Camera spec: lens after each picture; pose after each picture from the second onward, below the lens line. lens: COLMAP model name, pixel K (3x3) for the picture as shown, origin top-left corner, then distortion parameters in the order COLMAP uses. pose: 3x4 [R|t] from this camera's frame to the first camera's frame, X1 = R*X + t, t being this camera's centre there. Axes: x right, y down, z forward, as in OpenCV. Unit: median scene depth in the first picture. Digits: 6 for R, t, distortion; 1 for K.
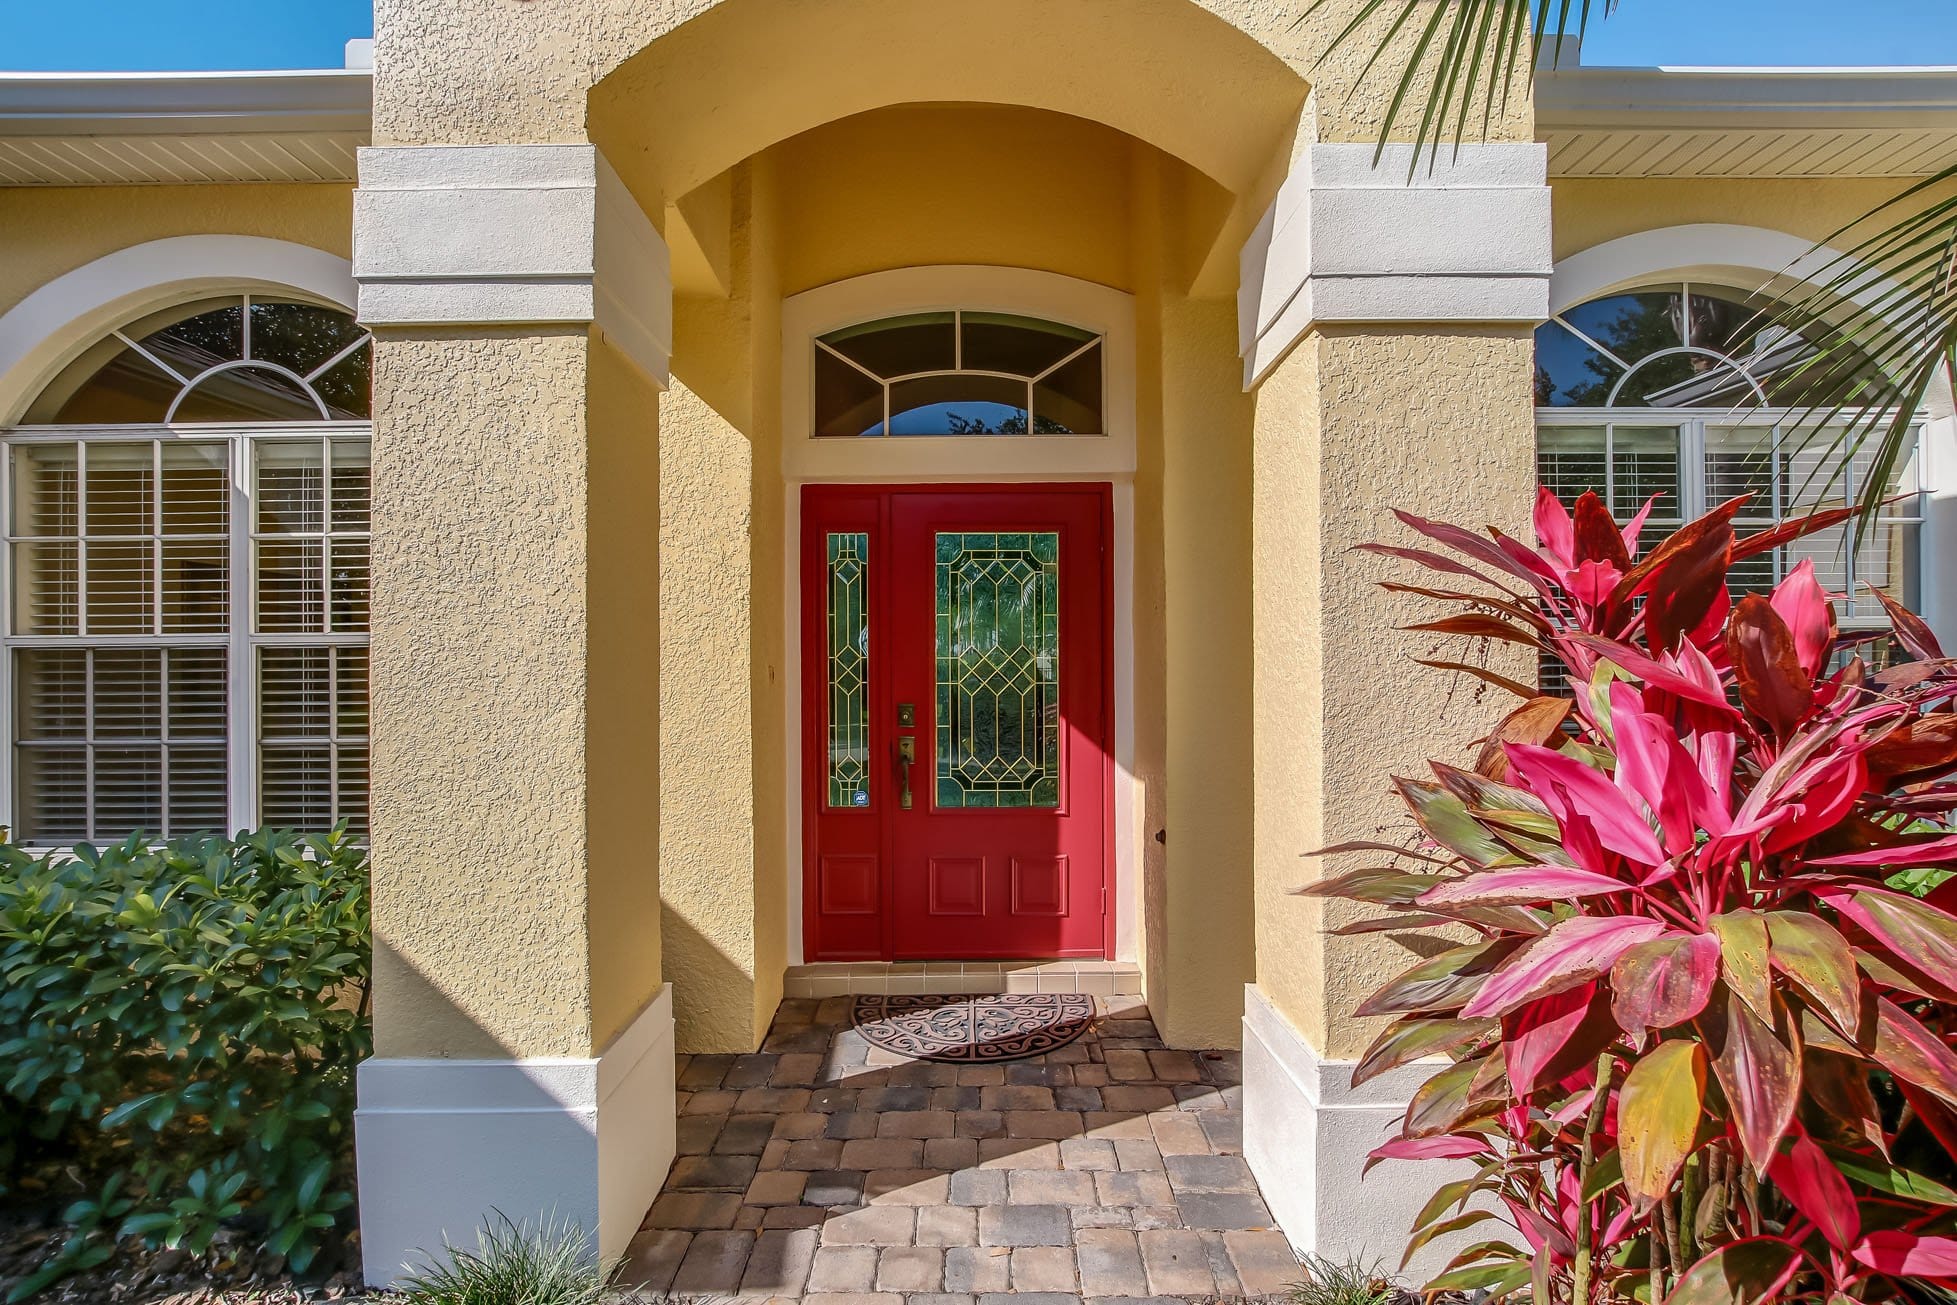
lens RADIAL K [[818.3, 0, 983.4], [0, 818.3, 659.1], [0, 0, 1]] dist [-0.000192, 0.000000]
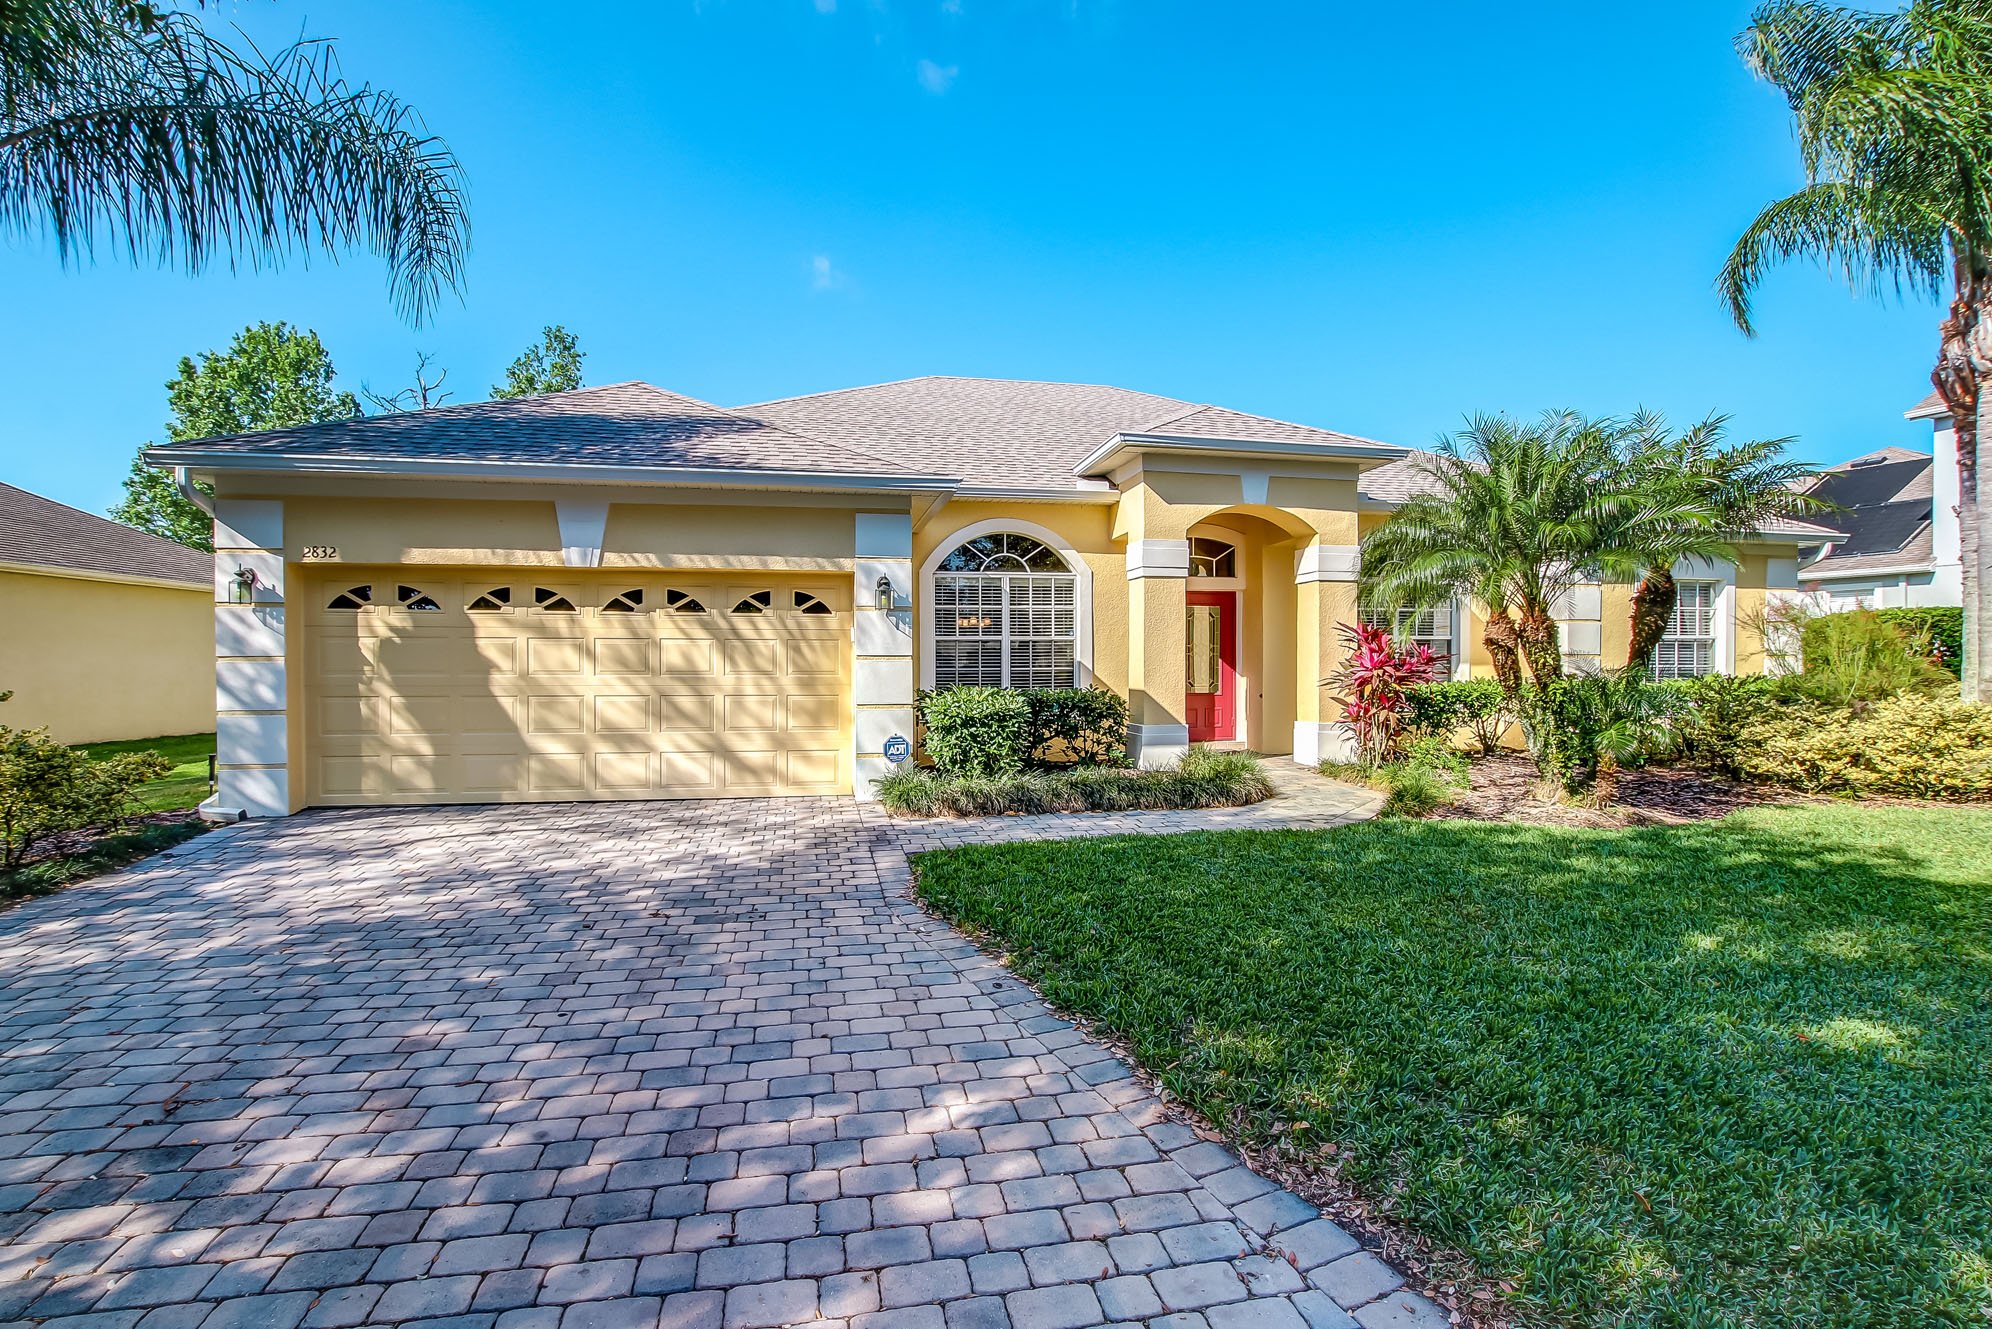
lens RADIAL K [[930.9, 0, 990.7], [0, 930.9, 683.7], [0, 0, 1]] dist [-0.020046, 0.000105]
pose [[0.963854, -0.002891, 0.266417, -1.984640], [-0.004279, 0.999644, 0.026330, 0.060324], [-0.266398, -0.026518, 0.963498, -2.593810]]
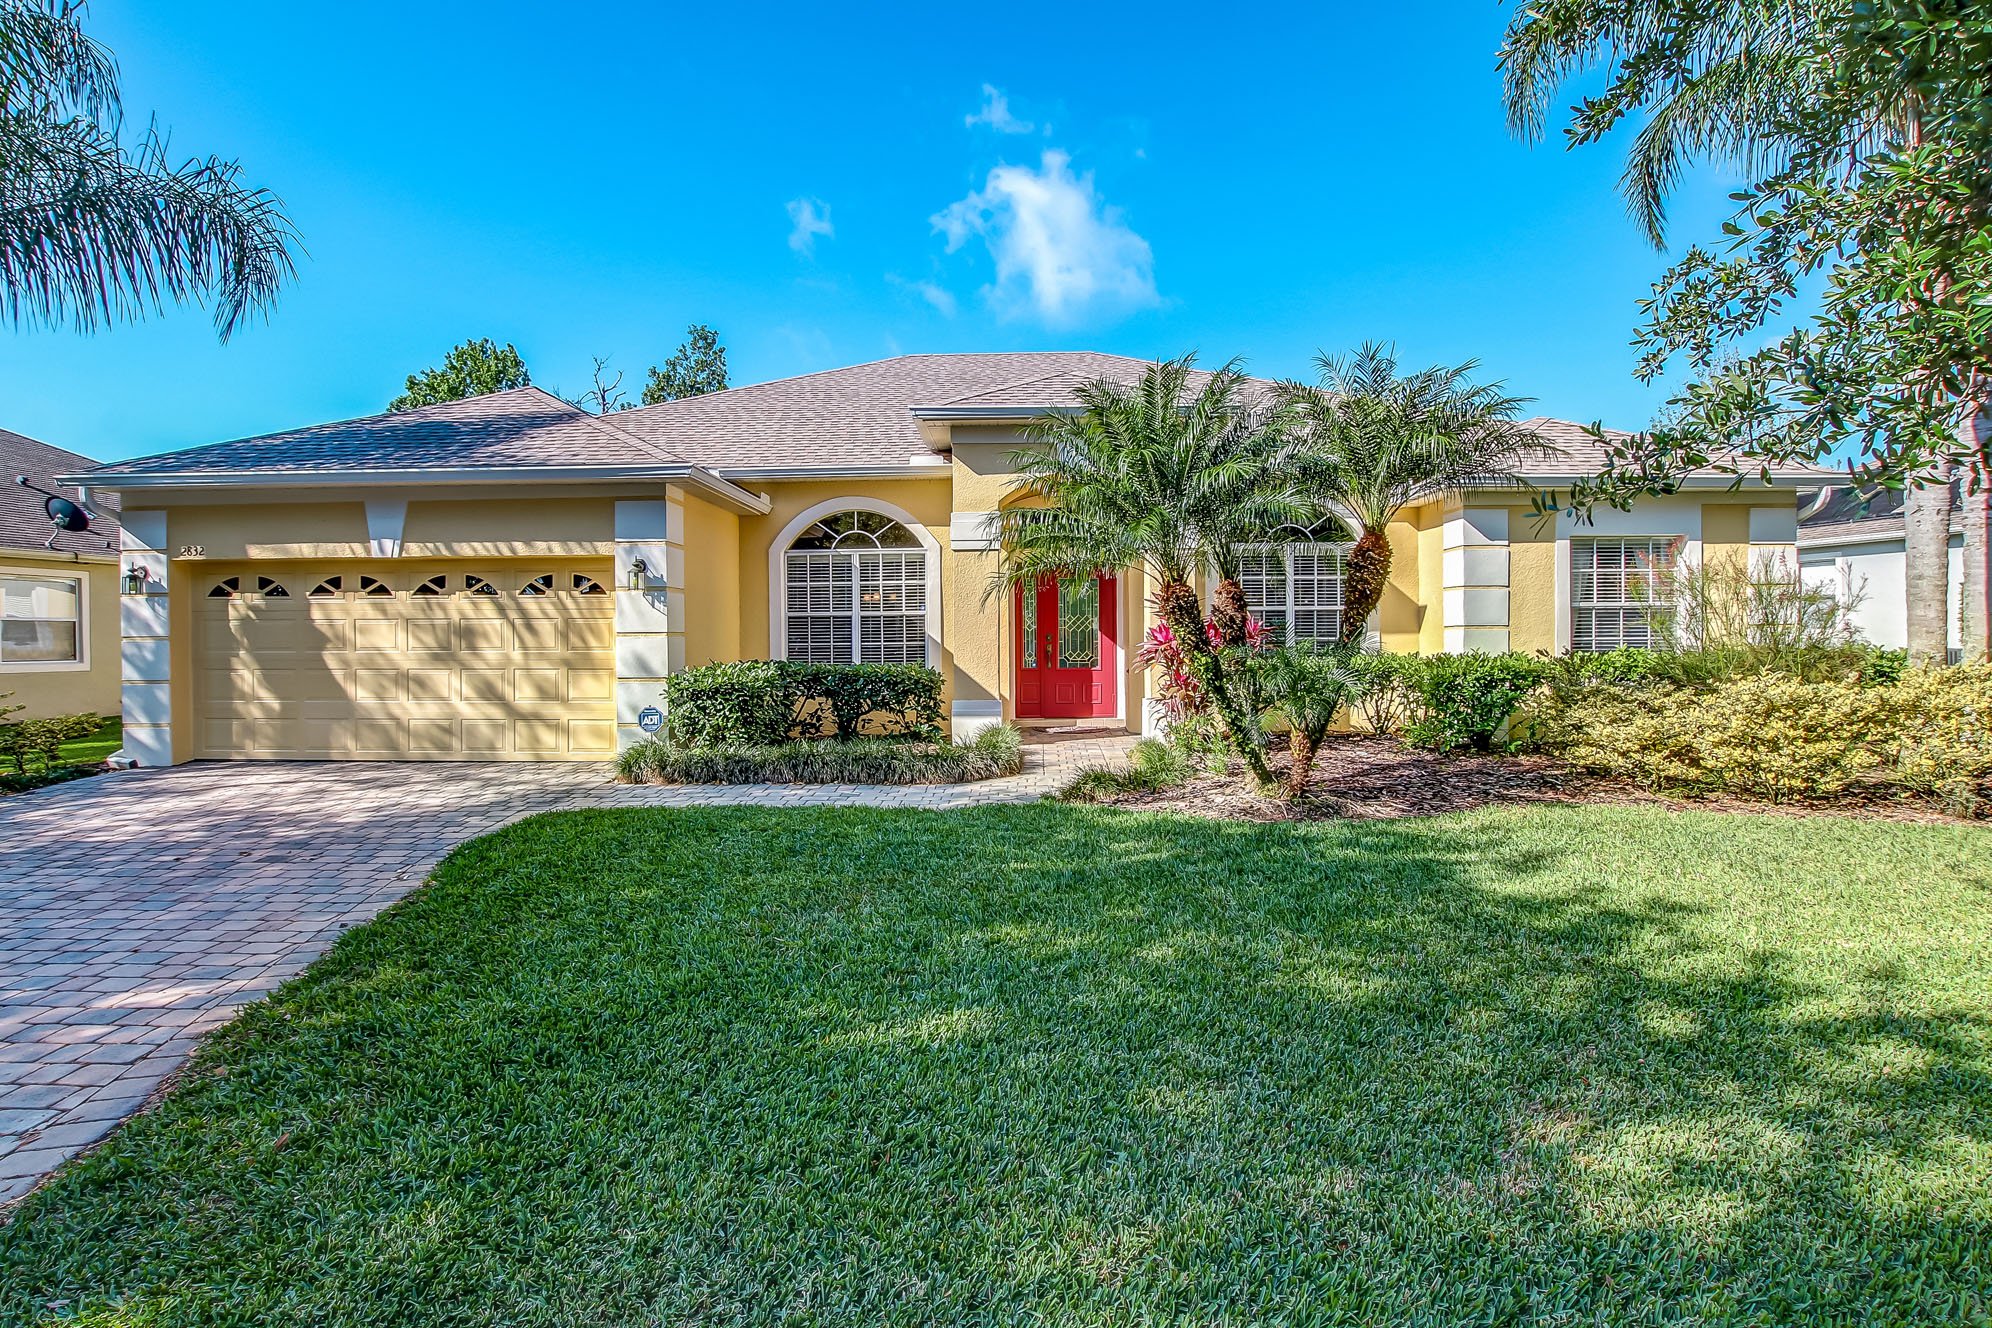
lens RADIAL K [[930.9, 0, 990.7], [0, 930.9, 683.2], [0, 0, 1]] dist [-0.020046, 0.000105]
pose [[0.999319, -0.003216, 0.036750, -0.507797], [0.001126, 0.998387, 0.056759, 0.046116], [-0.036873, -0.056679, 0.997711, -2.870364]]
